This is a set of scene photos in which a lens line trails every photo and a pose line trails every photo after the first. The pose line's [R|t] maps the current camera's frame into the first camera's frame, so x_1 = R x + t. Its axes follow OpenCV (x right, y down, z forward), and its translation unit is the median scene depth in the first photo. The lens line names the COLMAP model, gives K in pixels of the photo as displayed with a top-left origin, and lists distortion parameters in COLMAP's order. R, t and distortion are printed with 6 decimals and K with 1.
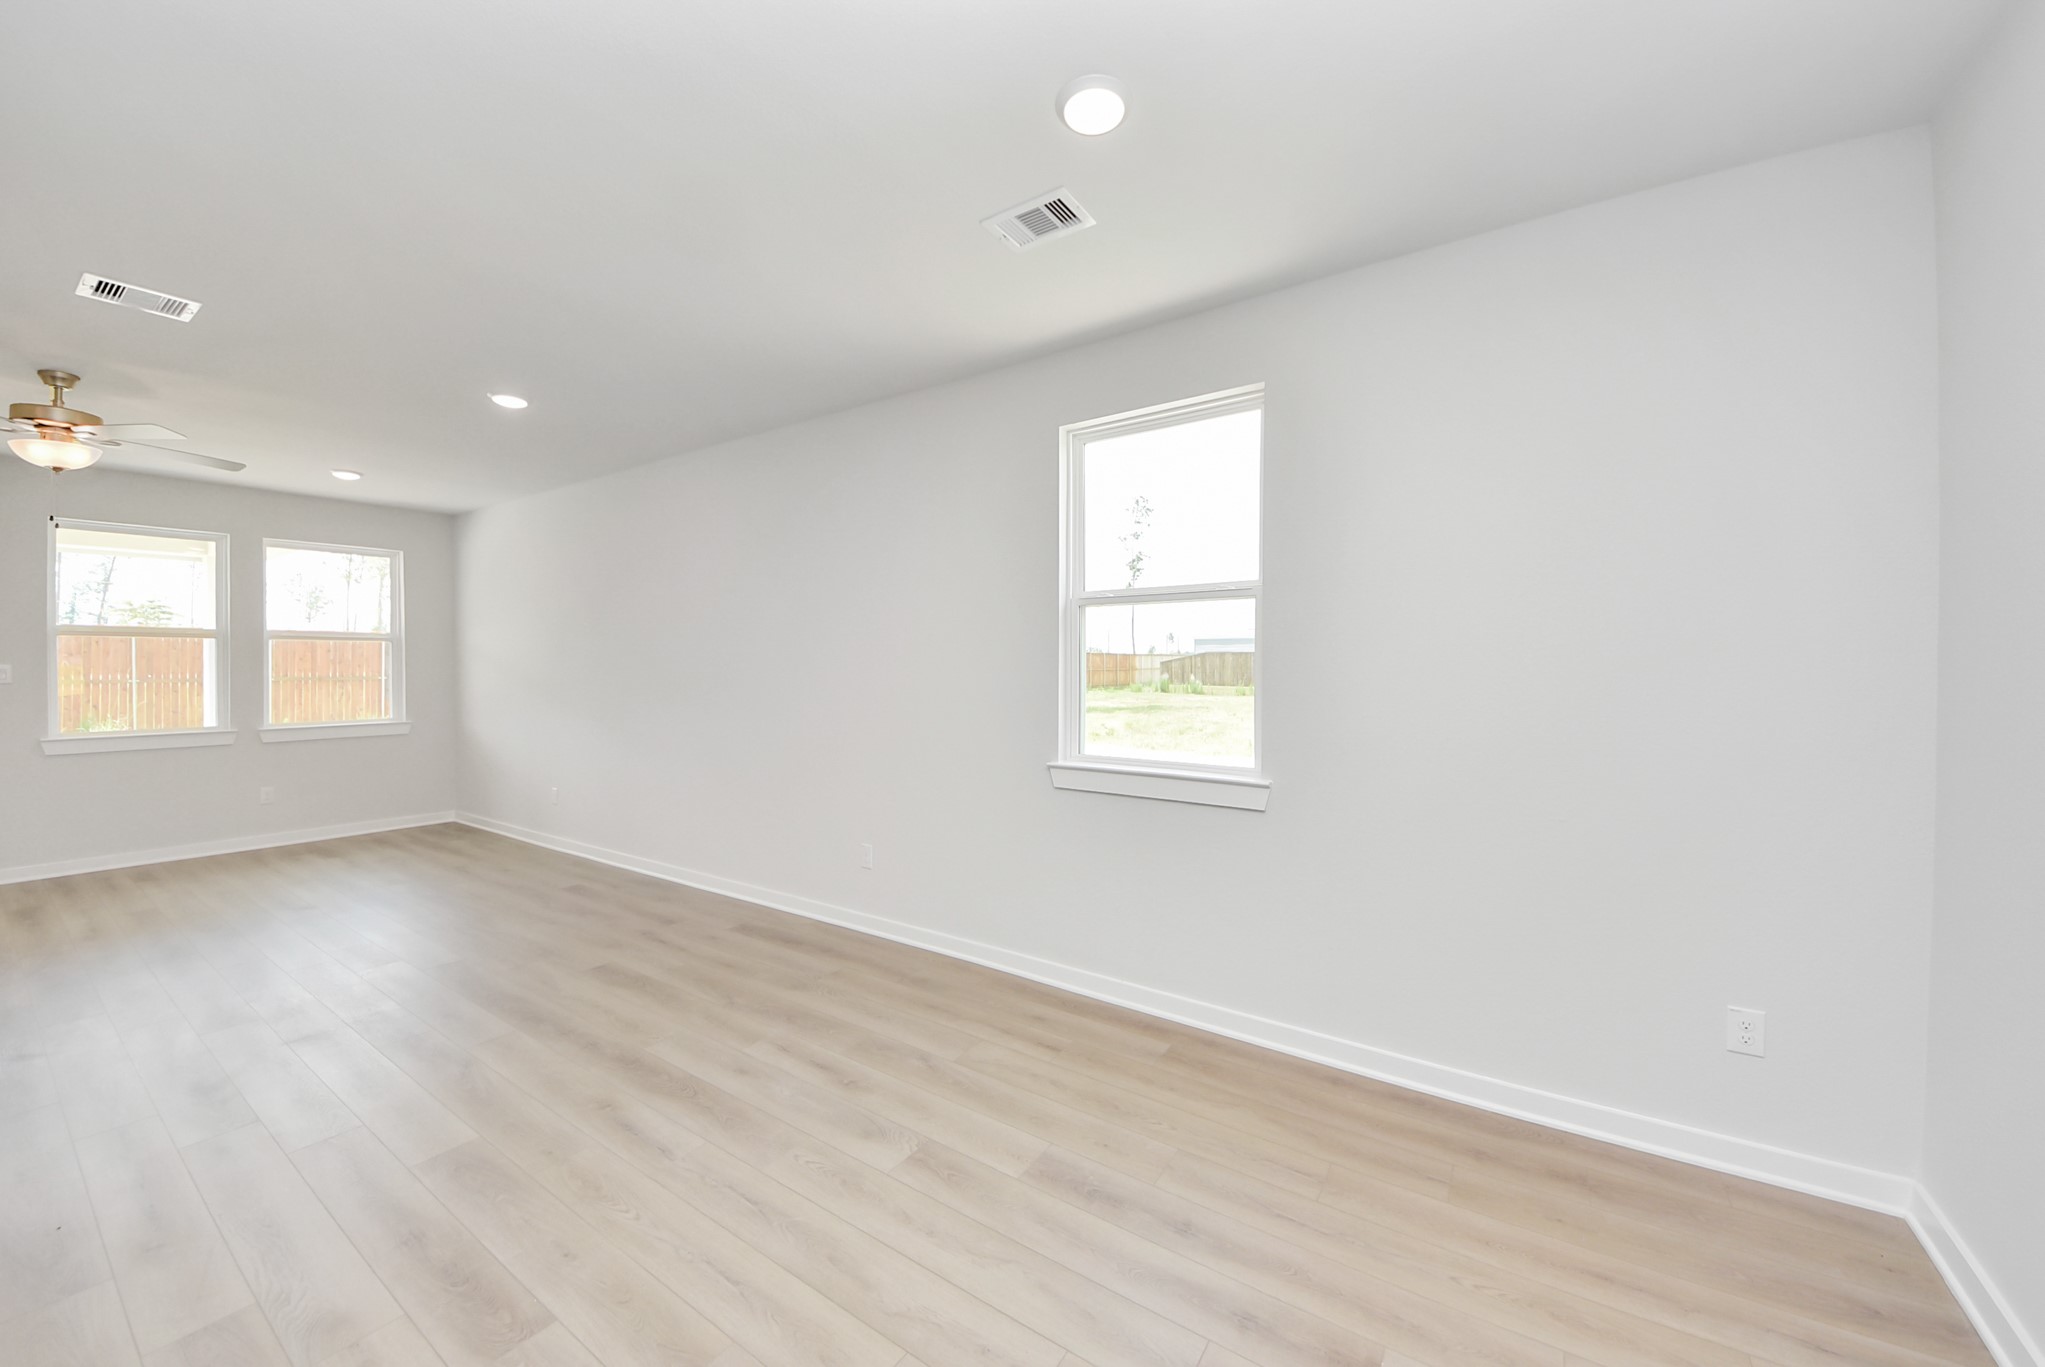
lens RADIAL K [[772.1, 0, 1022.1], [0, 772.1, 670.9], [0, 0, 1]] dist [-0.032970, -0.000070]
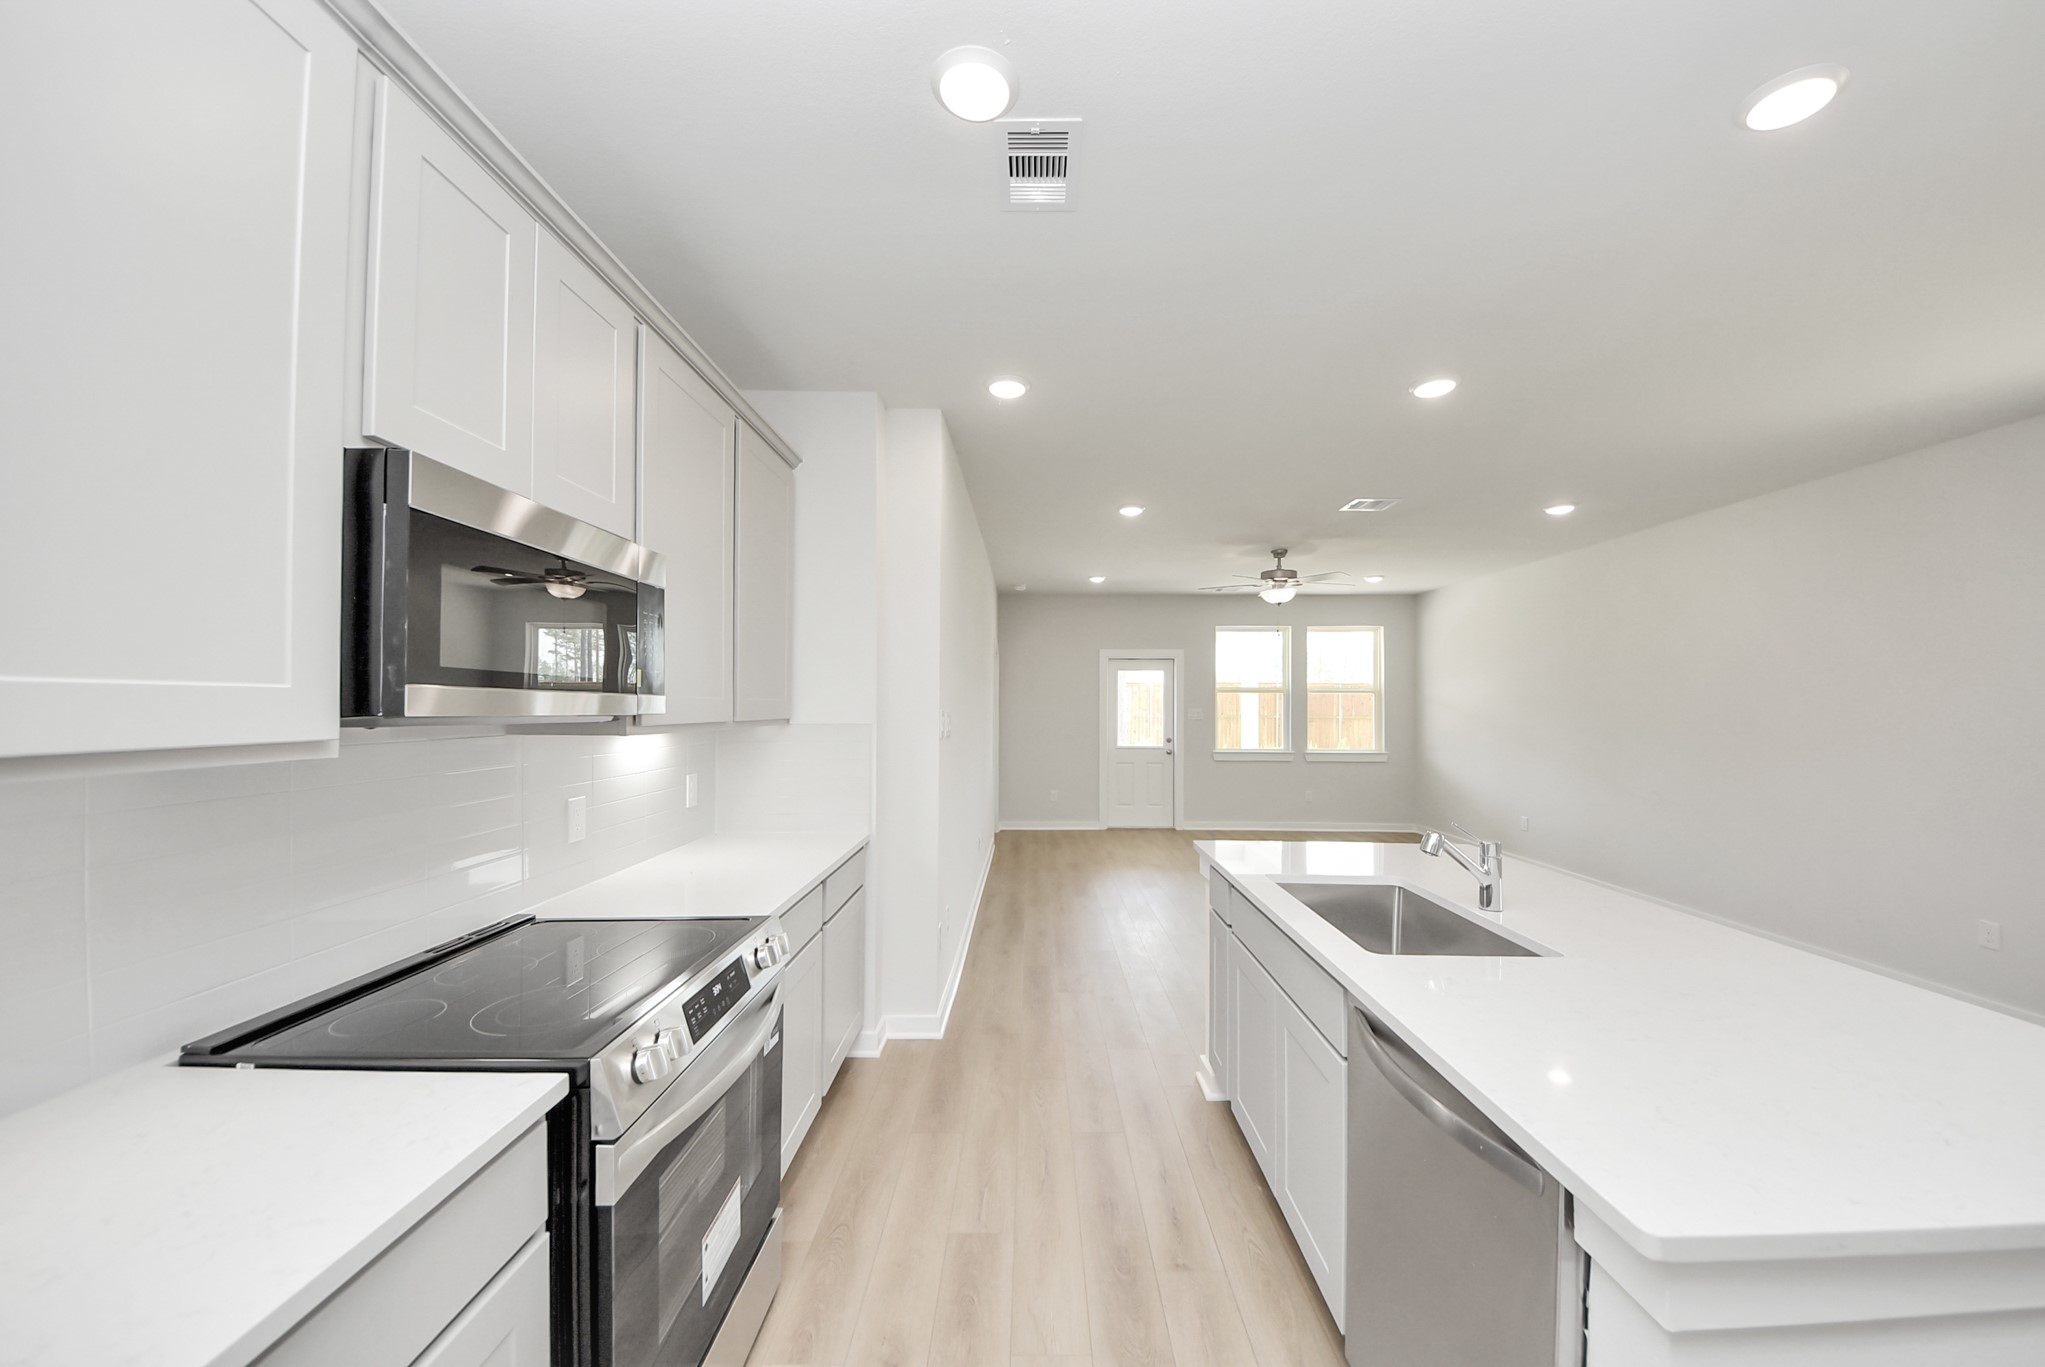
lens RADIAL K [[725.4, 0, 1026.5], [0, 725.4, 691.9], [0, 0, 1]] dist [0.000761, -0.000134]
pose [[0.529927, -0.015755, -0.847897, -0.126875], [-0.008064, 0.999689, -0.023616, -0.008866], [0.848005, 0.019352, 0.529635, -0.482699]]
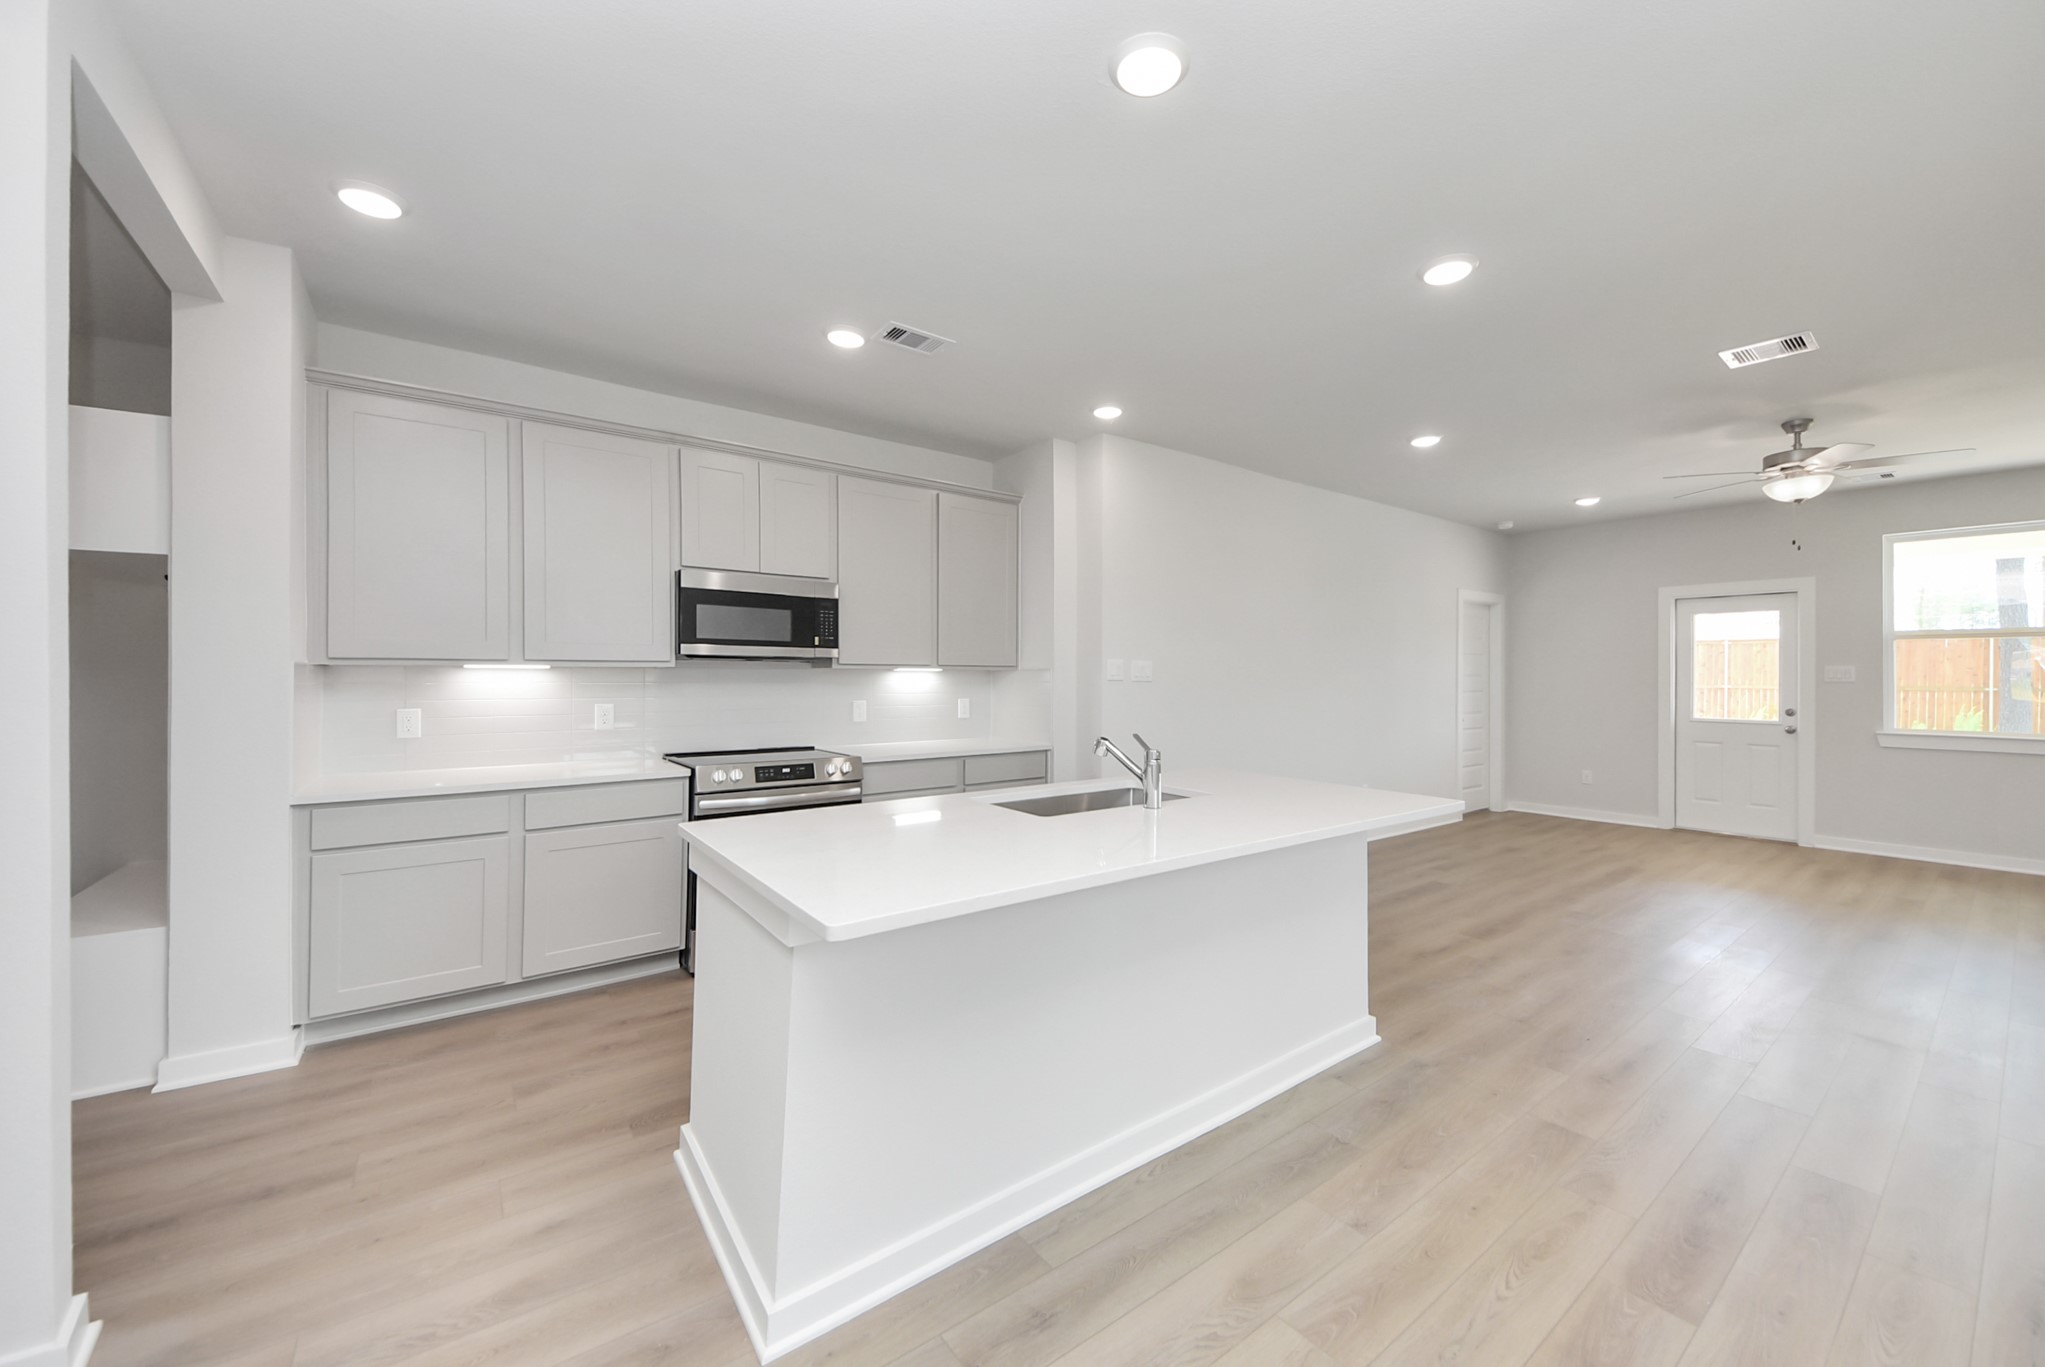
lens RADIAL K [[755.7, 0, 1061.0], [0, 755.7, 678.0], [0, 0, 1]] dist [0.038039, -0.022261]
pose [[-0.328735, 0.001978, -0.944420, 0.272670], [-0.007750, 0.999958, 0.004793, 0.019131], [0.944390, 0.008895, -0.328706, 0.258971]]
